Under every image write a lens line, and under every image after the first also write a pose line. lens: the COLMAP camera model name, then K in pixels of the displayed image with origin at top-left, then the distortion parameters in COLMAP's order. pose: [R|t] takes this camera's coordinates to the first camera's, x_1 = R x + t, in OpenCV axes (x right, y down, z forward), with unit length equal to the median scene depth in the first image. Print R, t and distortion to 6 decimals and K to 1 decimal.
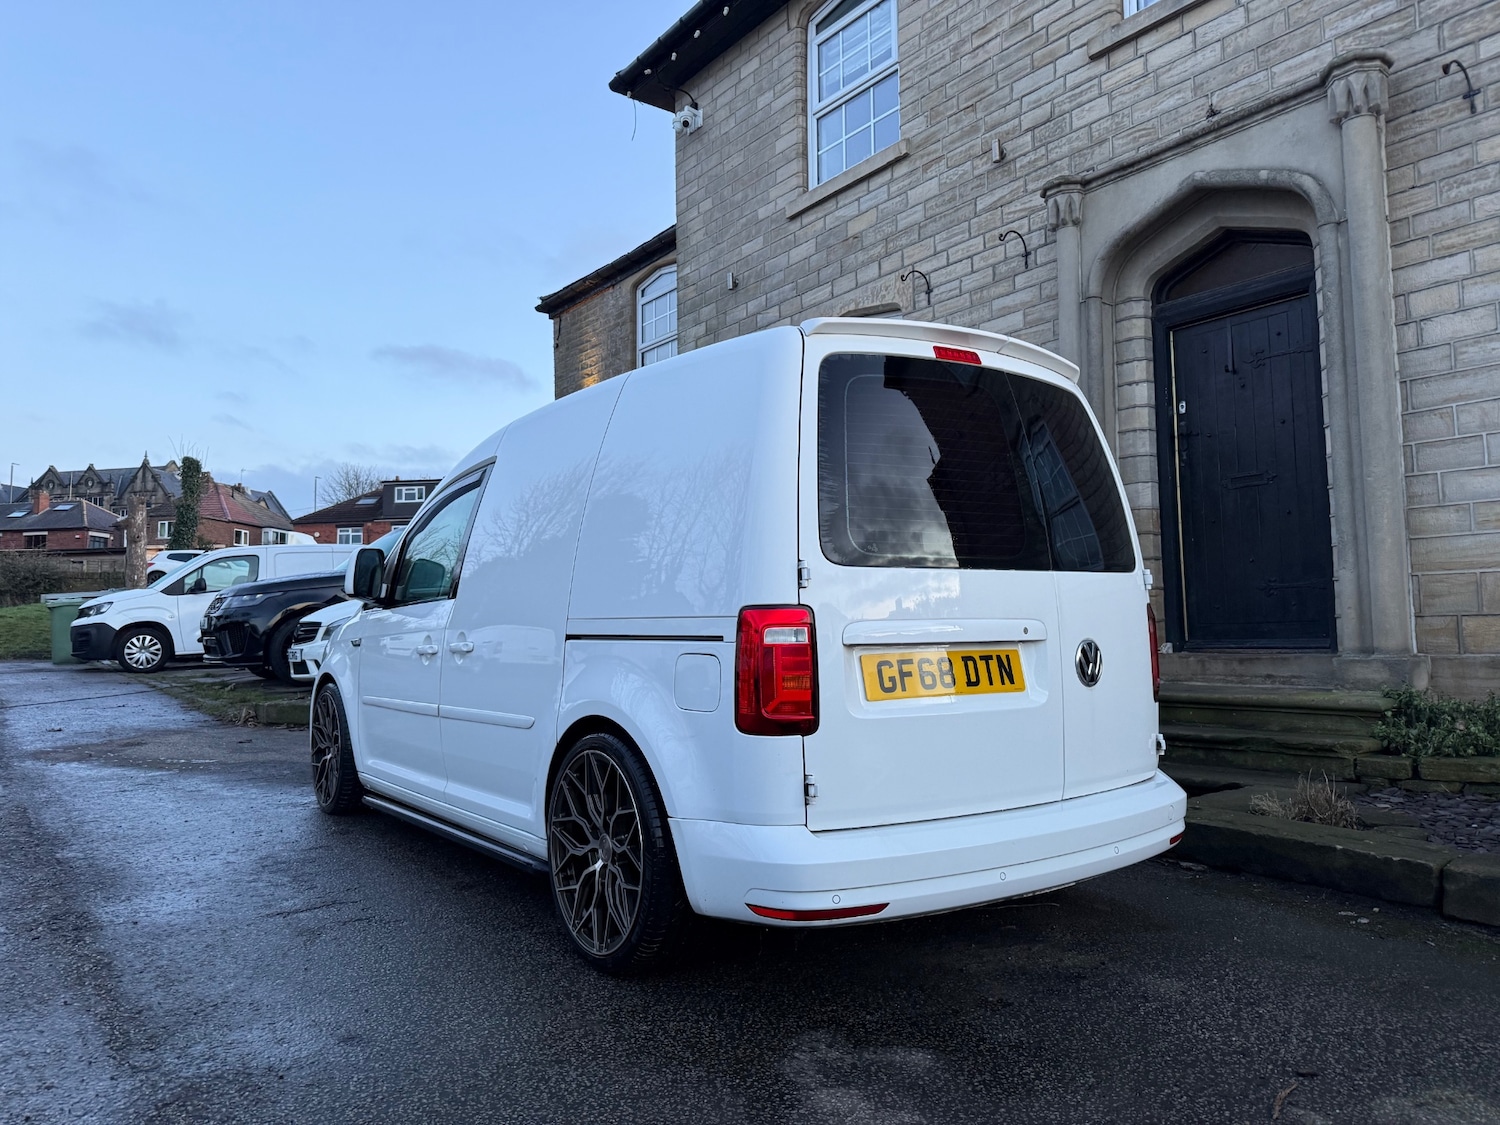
lens RADIAL K [[1072.5, 0, 720.0], [0, 1072.5, 544.5], [0, 0, 1]] dist [0.019090, -0.030936]
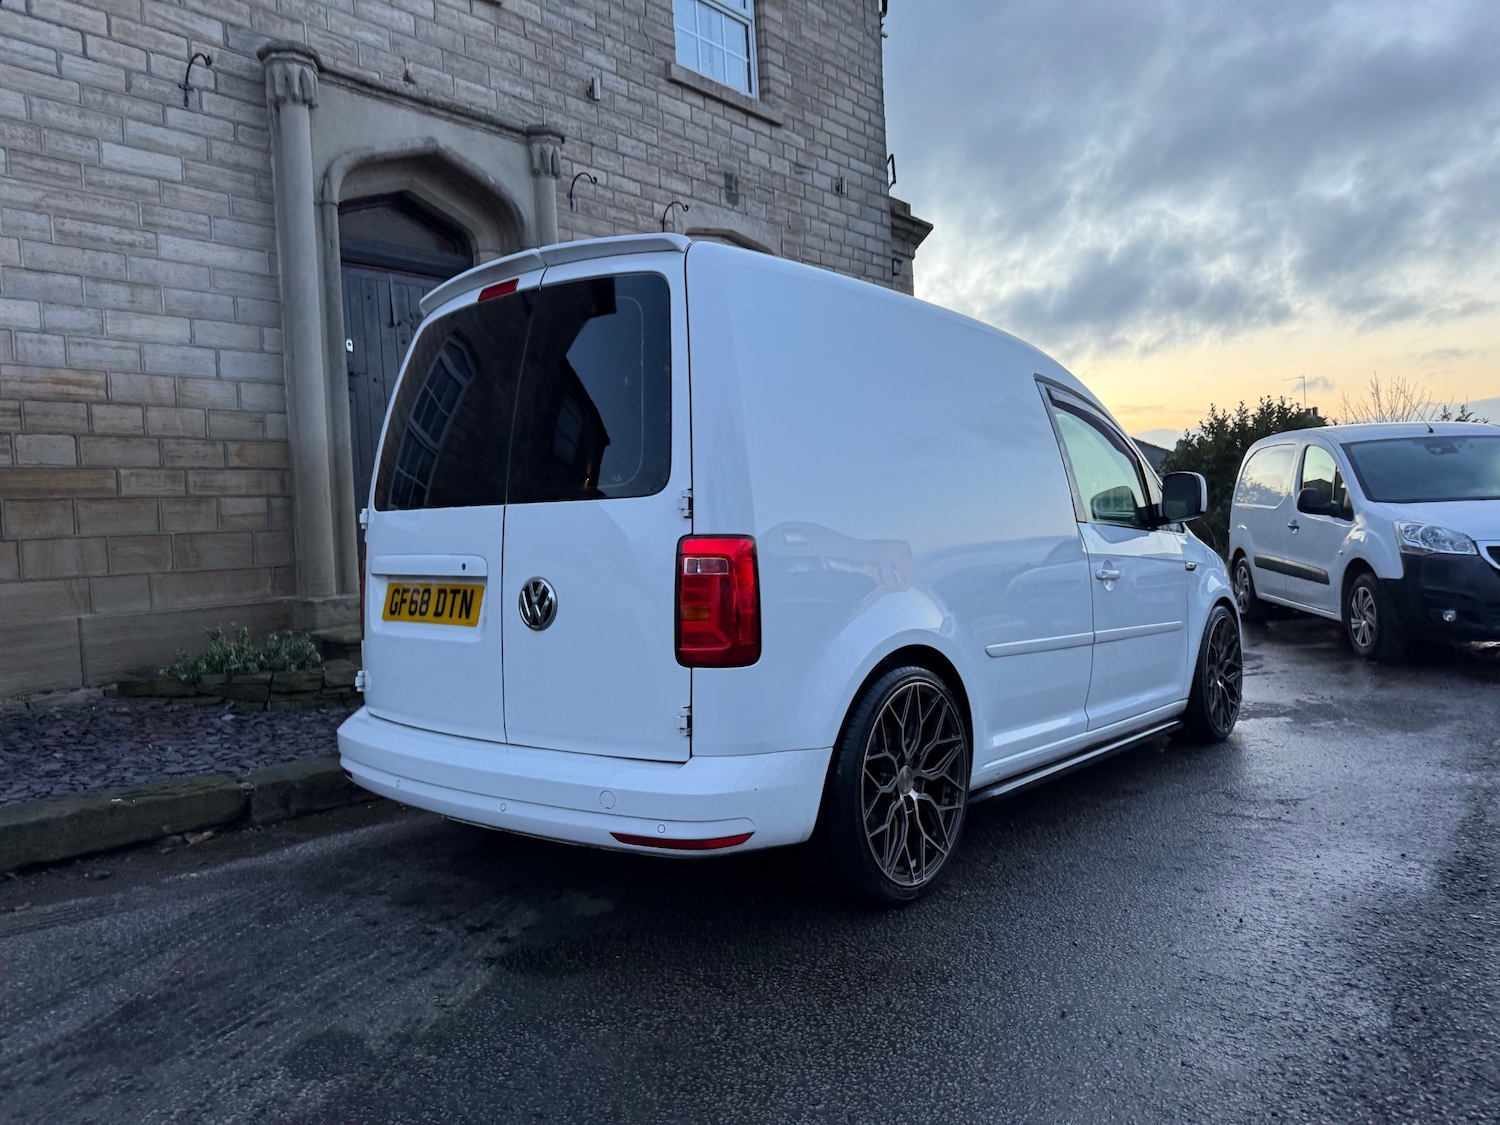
lens RADIAL K [[1072.5, 0, 762.9], [0, 1072.5, 566.8], [0, 0, 1]] dist [0.019090, -0.030936]
pose [[-0.276979, -0.020029, 0.960667, -0.788476], [-0.042280, 0.999068, 0.008640, 0.065788], [-0.959945, -0.038224, -0.277568, 1.110175]]
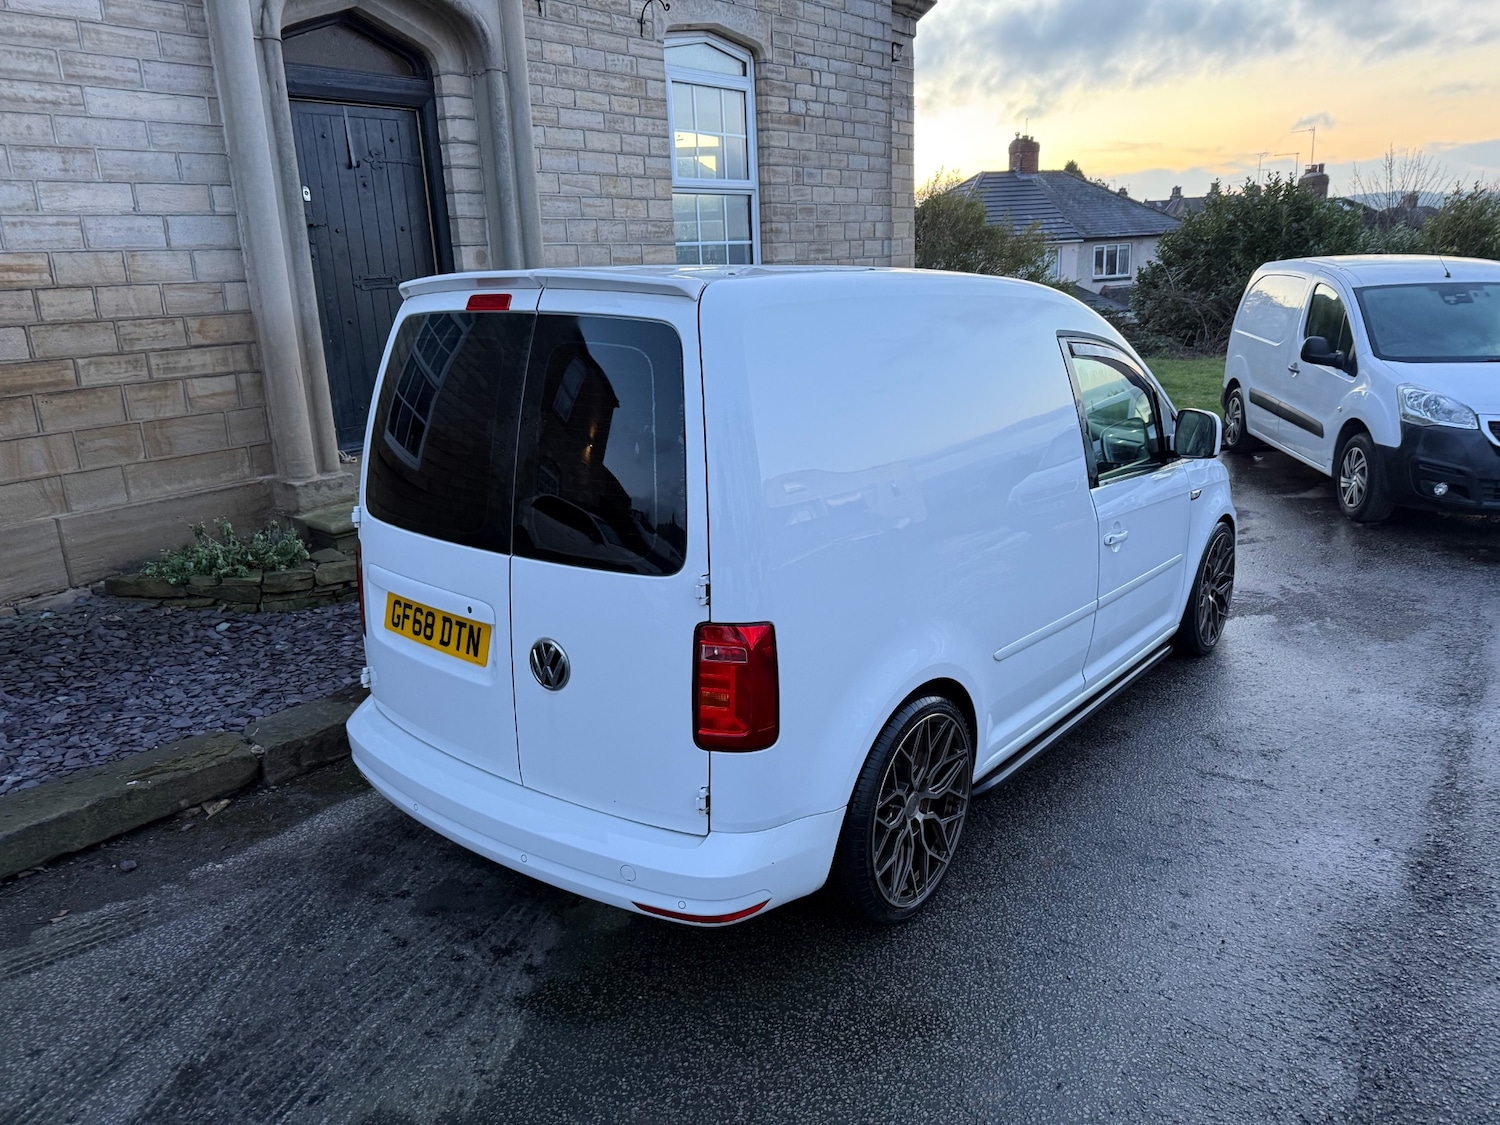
lens RADIAL K [[1072.5, 0, 762.1], [0, 1072.5, 568.3], [0, 0, 1]] dist [0.019090, -0.030936]
pose [[-0.296682, -0.241641, 0.923899, -0.753639], [-0.048268, 0.970015, 0.238203, -0.067173], [-0.953756, 0.026076, -0.299450, 1.124060]]
